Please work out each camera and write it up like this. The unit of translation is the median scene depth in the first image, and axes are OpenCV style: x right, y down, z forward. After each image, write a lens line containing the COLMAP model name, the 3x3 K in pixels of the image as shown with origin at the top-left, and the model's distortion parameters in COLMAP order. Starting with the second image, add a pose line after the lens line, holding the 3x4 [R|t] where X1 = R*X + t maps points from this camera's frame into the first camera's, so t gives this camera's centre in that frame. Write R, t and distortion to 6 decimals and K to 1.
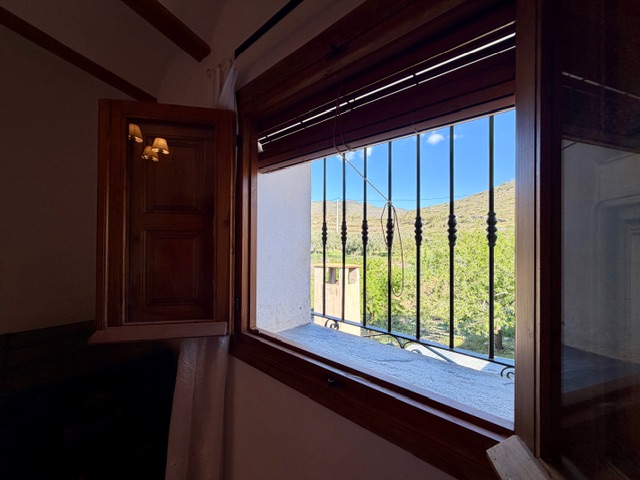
lens RADIAL K [[253.3, 0, 319.4], [0, 253.3, 239.4], [0, 0, 1]] dist [-0.000449, -0.000125]
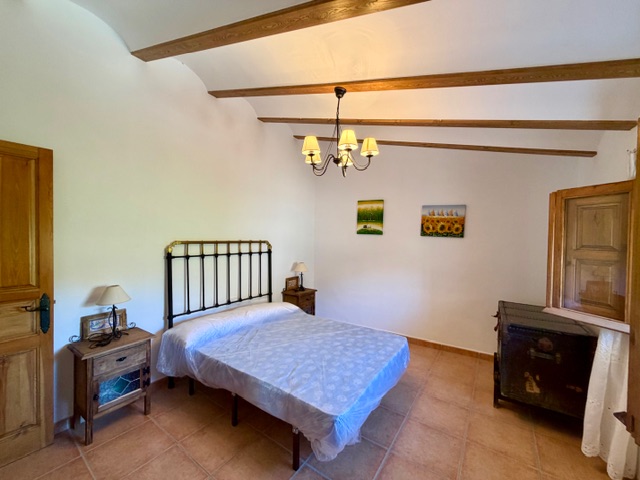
lens RADIAL K [[253.3, 0, 317.9], [0, 253.3, 239.7], [0, 0, 1]] dist [-0.000449, -0.000125]
pose [[0.112075, 0.018640, -0.993525, 0.873642], [-0.010152, 0.999793, 0.017612, -0.182709], [0.993648, 0.008112, 0.112241, -0.995913]]
